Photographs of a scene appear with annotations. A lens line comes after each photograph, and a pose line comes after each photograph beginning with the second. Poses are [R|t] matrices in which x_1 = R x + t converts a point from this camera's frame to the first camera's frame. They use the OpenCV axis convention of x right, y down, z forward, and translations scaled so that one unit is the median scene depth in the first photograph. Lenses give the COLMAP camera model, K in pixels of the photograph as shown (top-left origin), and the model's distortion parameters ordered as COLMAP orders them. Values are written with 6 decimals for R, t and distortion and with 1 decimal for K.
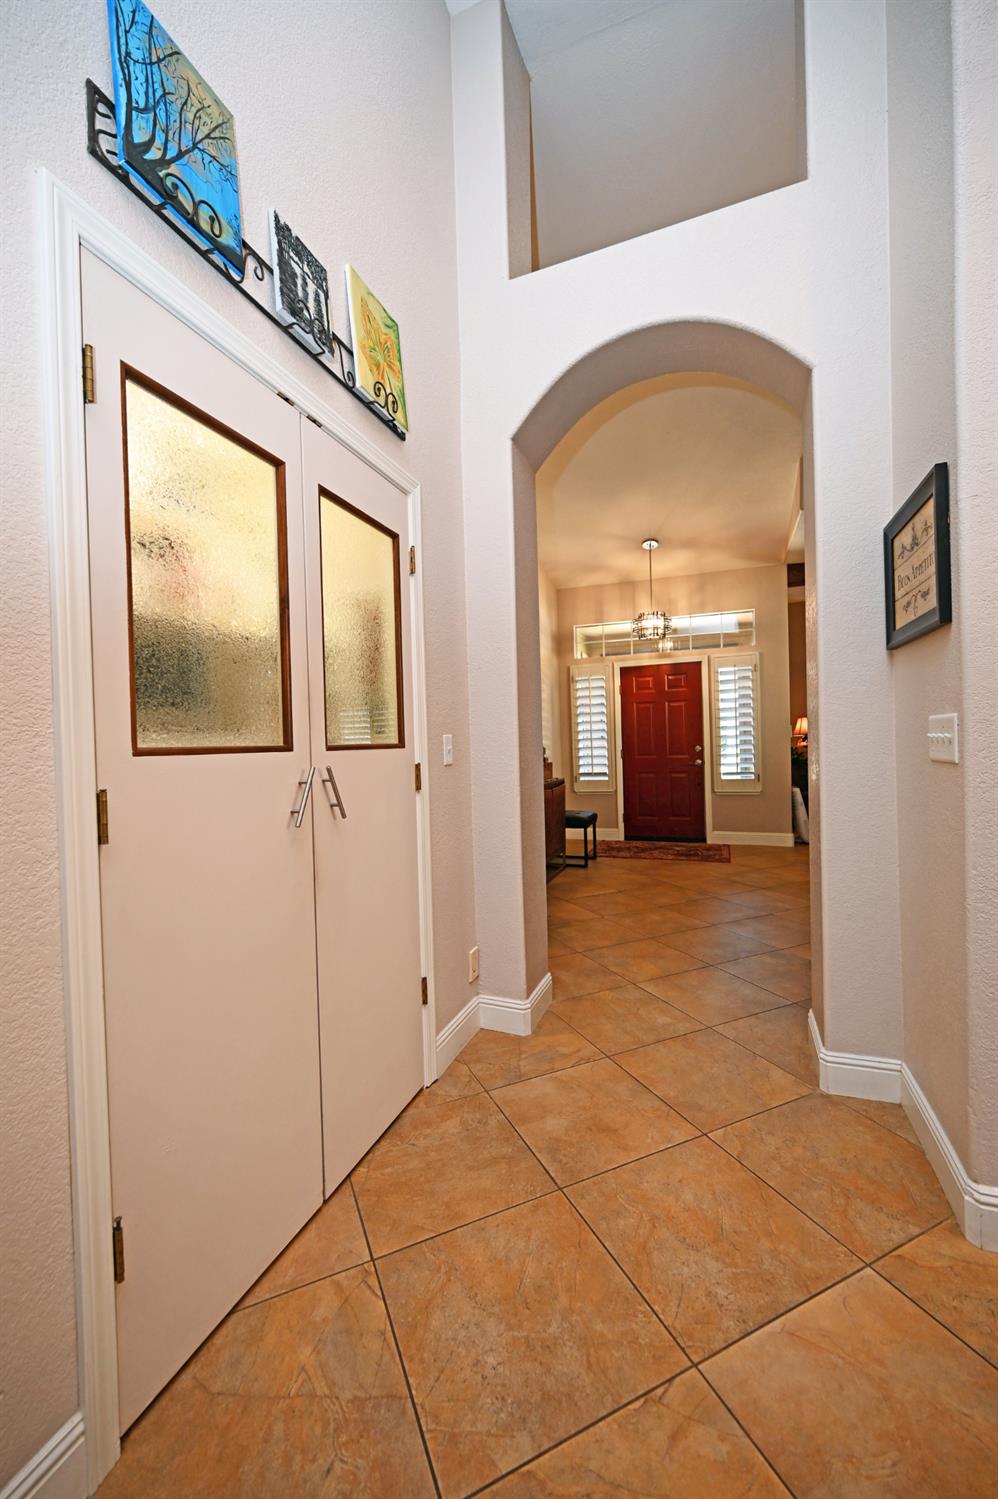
lens RADIAL K [[601.0, 0, 494.8], [0, 601.0, 750.4], [0, 0, 1]] dist [0.000513, 0.000007]
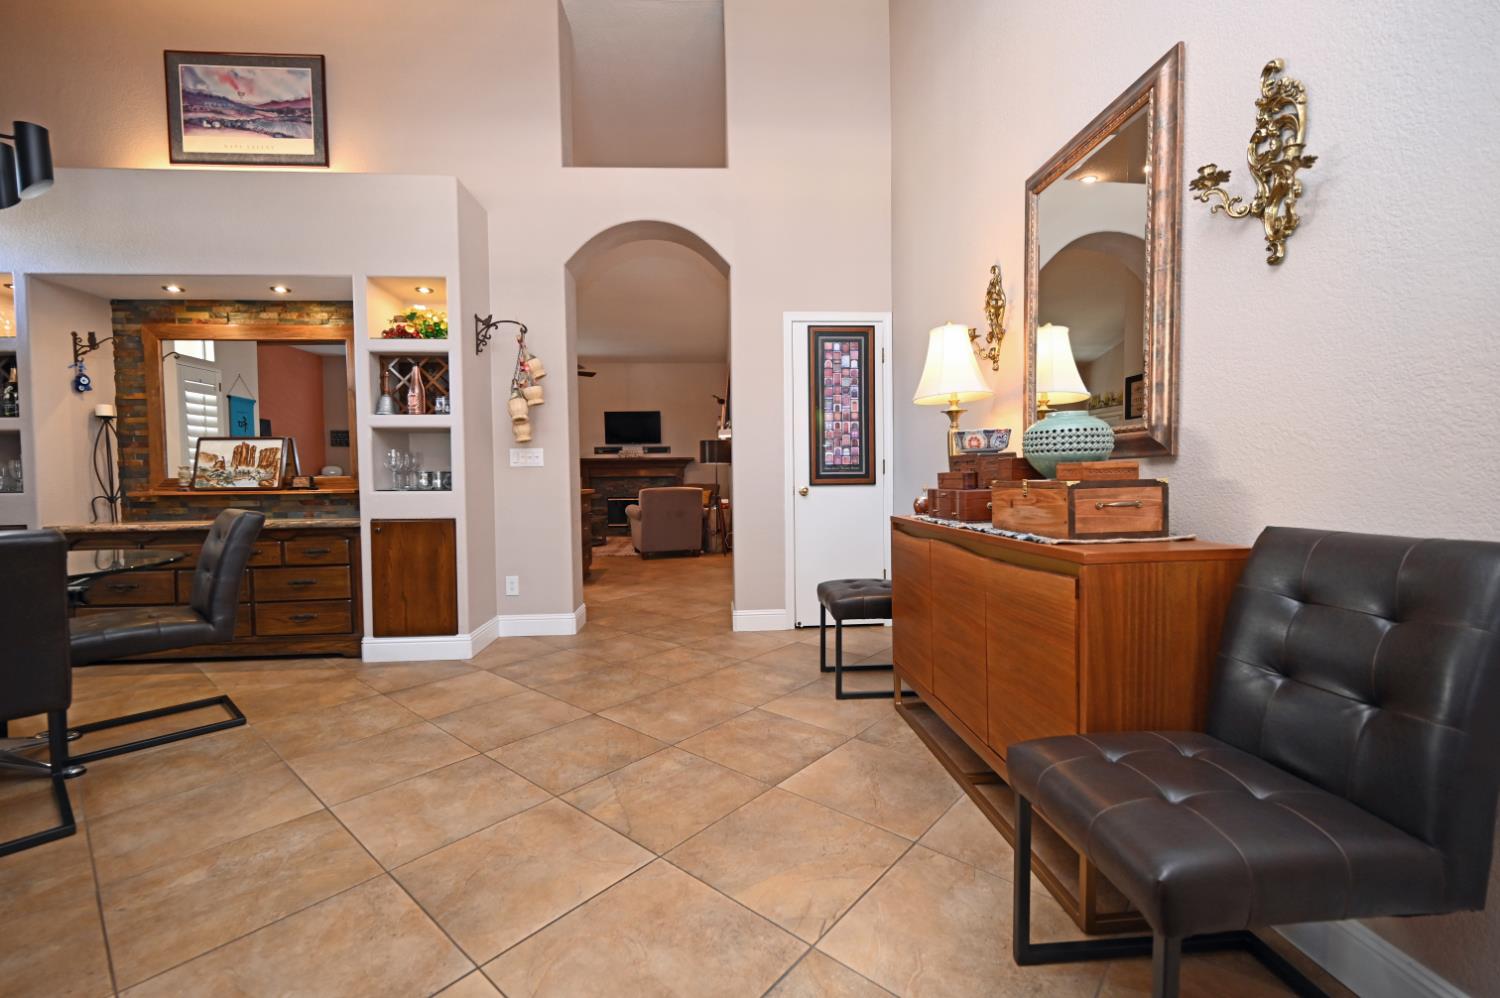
lens RADIAL K [[618.1, 0, 747.0], [0, 618.1, 499.9], [0, 0, 1]] dist [-0.002618, 0.000177]
pose [[-0.906442, 0.053216, -0.418963, 0.409363], [0.030473, 0.997685, 0.060796, 0.007593], [0.421229, 0.042341, -0.905966, 1.426331]]
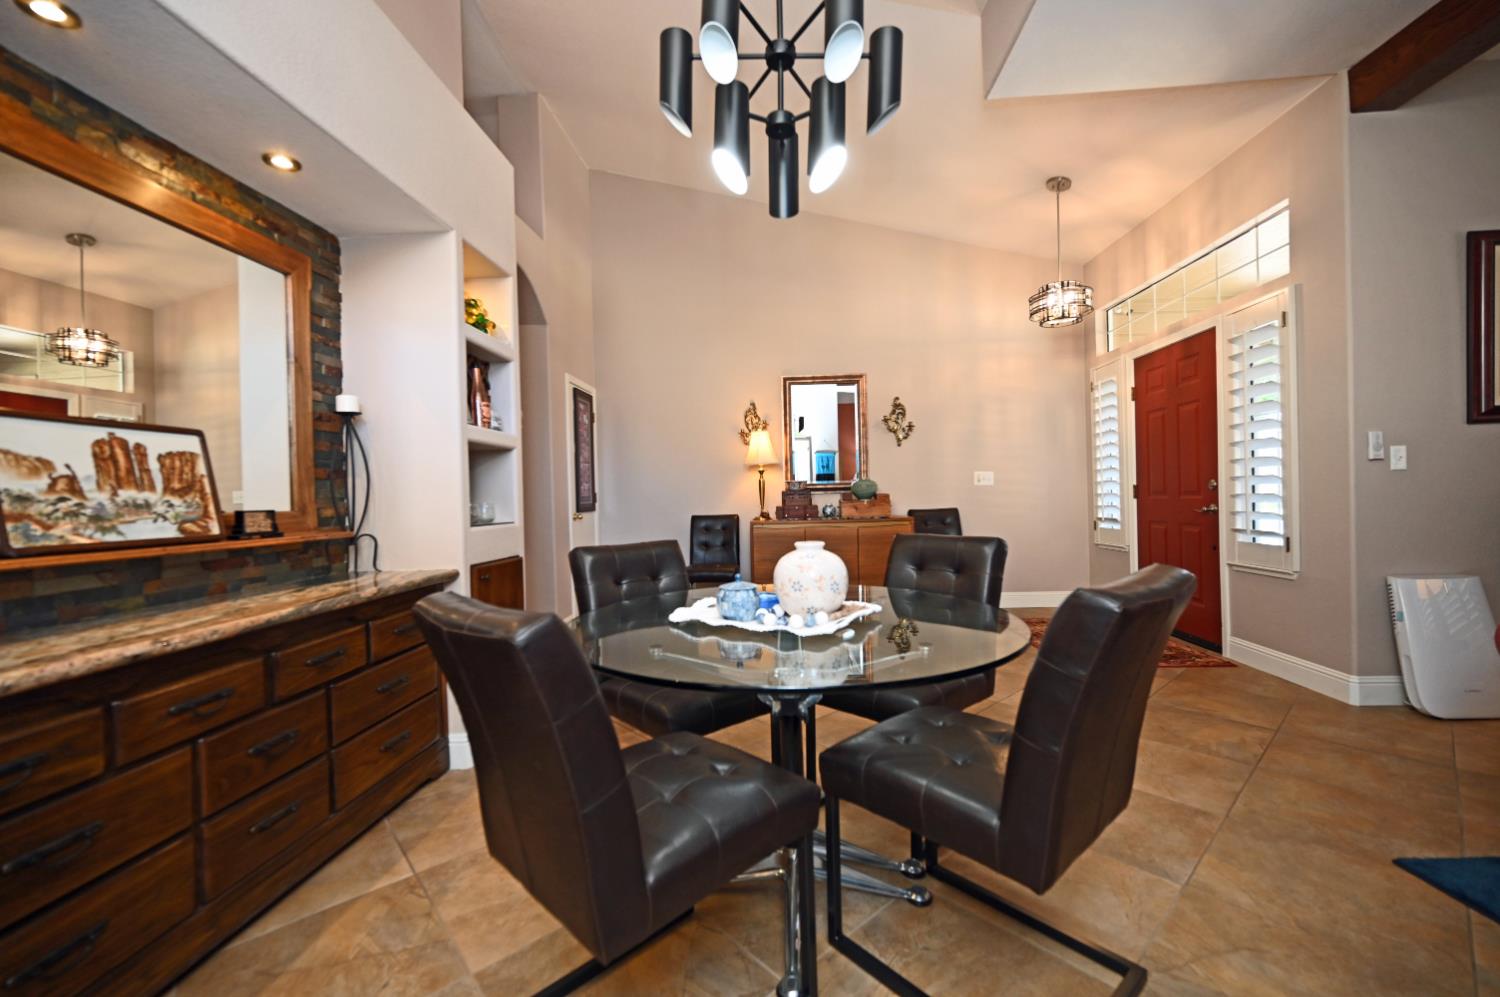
lens RADIAL K [[600.1, 0, 745.8], [0, 600.1, 498.4], [0, 0, 1]] dist [-0.003295, 0.000646]
pose [[0.288635, 0.024621, -0.957123, 1.102699], [0.005396, 0.999612, 0.027341, -0.010573], [0.957424, -0.013056, 0.288390, 0.621467]]
